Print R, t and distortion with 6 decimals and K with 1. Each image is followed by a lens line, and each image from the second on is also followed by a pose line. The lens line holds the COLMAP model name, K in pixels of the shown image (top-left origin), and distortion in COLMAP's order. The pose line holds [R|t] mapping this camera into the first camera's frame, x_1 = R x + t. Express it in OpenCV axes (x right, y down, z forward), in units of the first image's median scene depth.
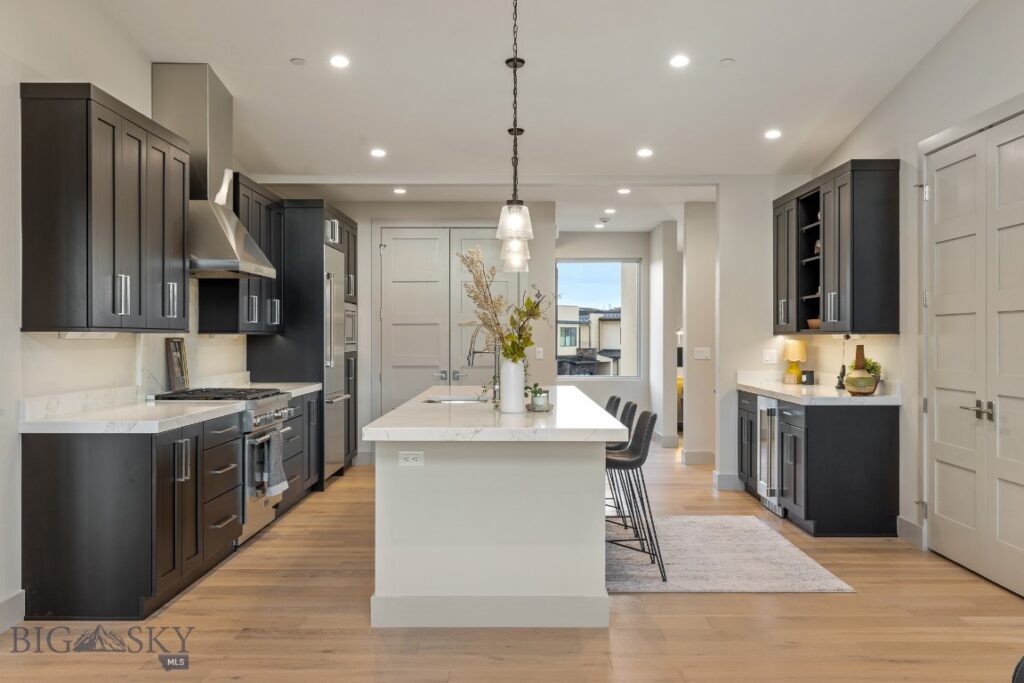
lens RADIAL K [[979.8, 0, 512.0], [0, 979.8, 341.5], [0, 0, 1]] dist [0.005274, 0.001020]
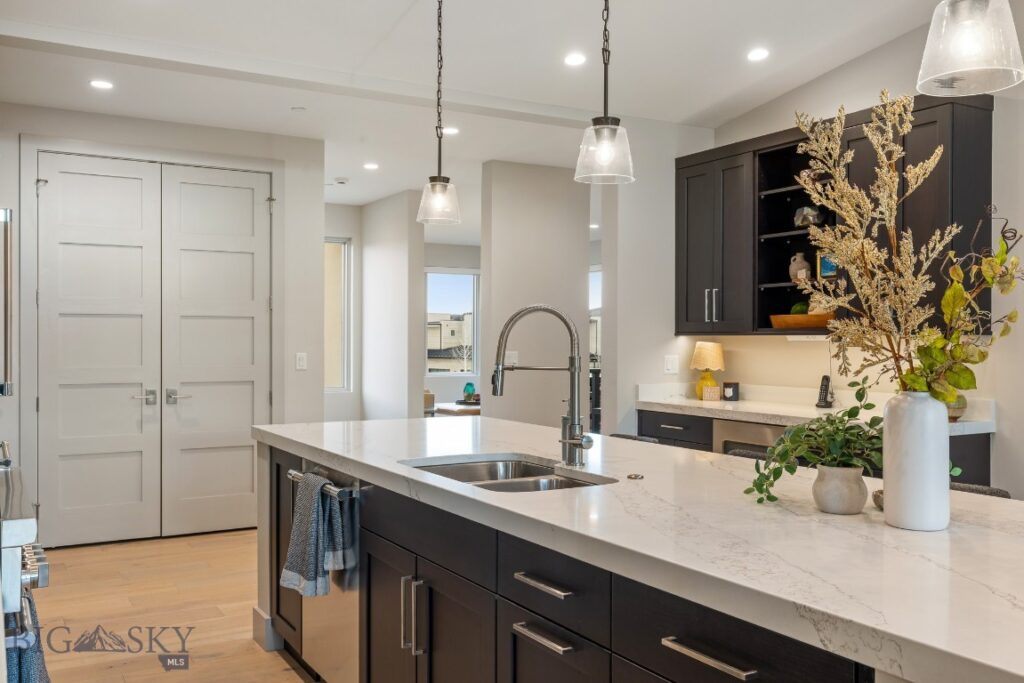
lens RADIAL K [[910.3, 0, 512.0], [0, 910.3, 341.5], [0, 0, 1]] dist [0.019105, 0.005390]
pose [[0.863594, 0.000998, 0.504187, -0.198591], [-0.001172, 0.999999, 0.000028, -0.001936], [-0.504186, -0.000615, 0.863595, 0.457856]]
